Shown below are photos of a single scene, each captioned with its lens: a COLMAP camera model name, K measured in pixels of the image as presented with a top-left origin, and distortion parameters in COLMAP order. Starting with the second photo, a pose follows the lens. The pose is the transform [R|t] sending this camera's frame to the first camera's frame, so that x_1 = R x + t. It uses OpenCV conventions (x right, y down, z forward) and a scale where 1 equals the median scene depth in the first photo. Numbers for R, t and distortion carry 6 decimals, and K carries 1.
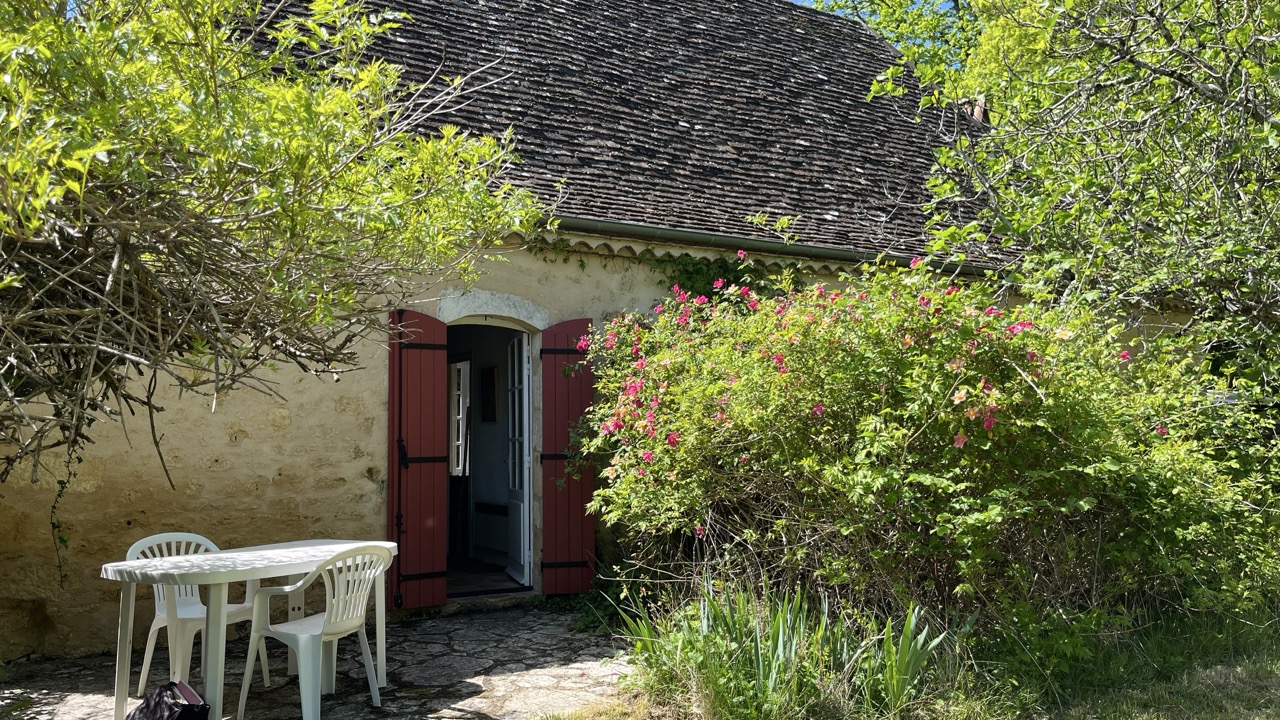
lens RADIAL K [[955.7, 0, 640.0], [0, 955.7, 360.0], [0, 0, 1]] dist [0.169467, -0.596473]
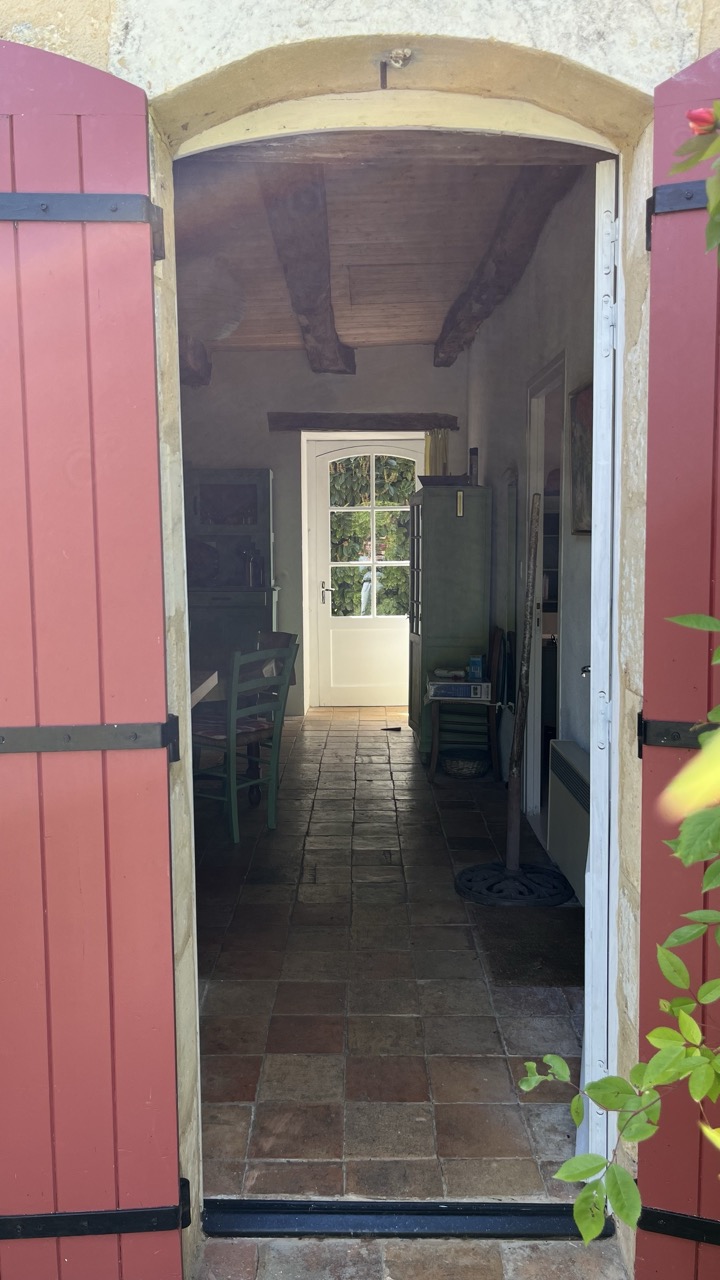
lens RADIAL K [[958.3, 0, 393.2], [0, 958.3, 633.7], [0, 0, 1]] dist [0.064238, -0.087040]
pose [[0.860187, 0.057402, -0.506737, -0.036268], [0.043112, 0.981903, 0.184410, 0.032046], [0.508153, -0.180473, 0.842146, 0.663753]]
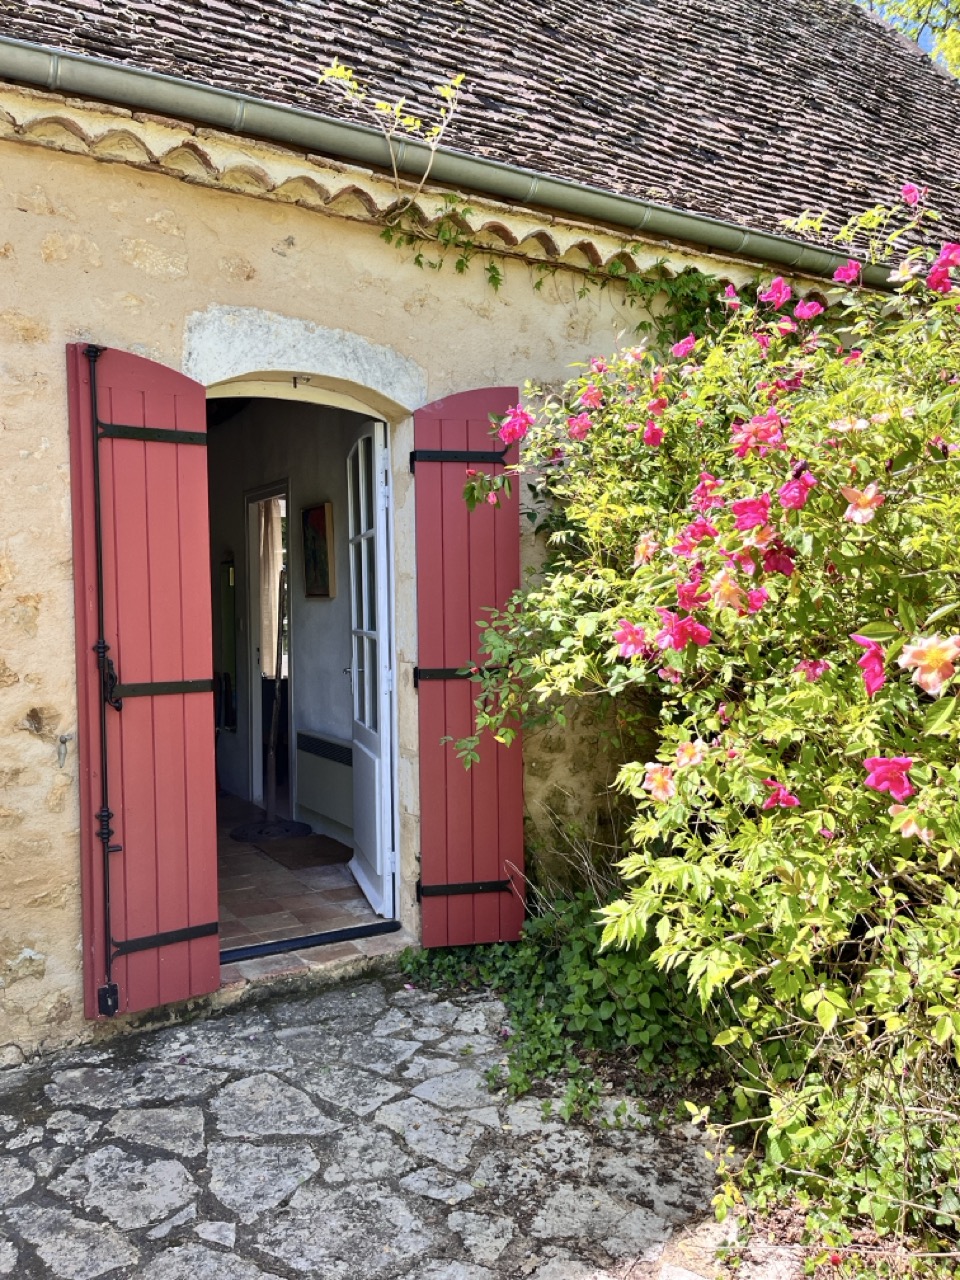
lens RADIAL K [[973.5, 0, 480.0], [0, 973.5, 640.0], [0, 0, 1]] dist [0.063065, -0.085215]
pose [[0.999915, 0.002942, -0.012717, -0.053355], [-0.001386, 0.992693, 0.120660, 0.019704], [0.012979, -0.120632, 0.992612, 0.427325]]
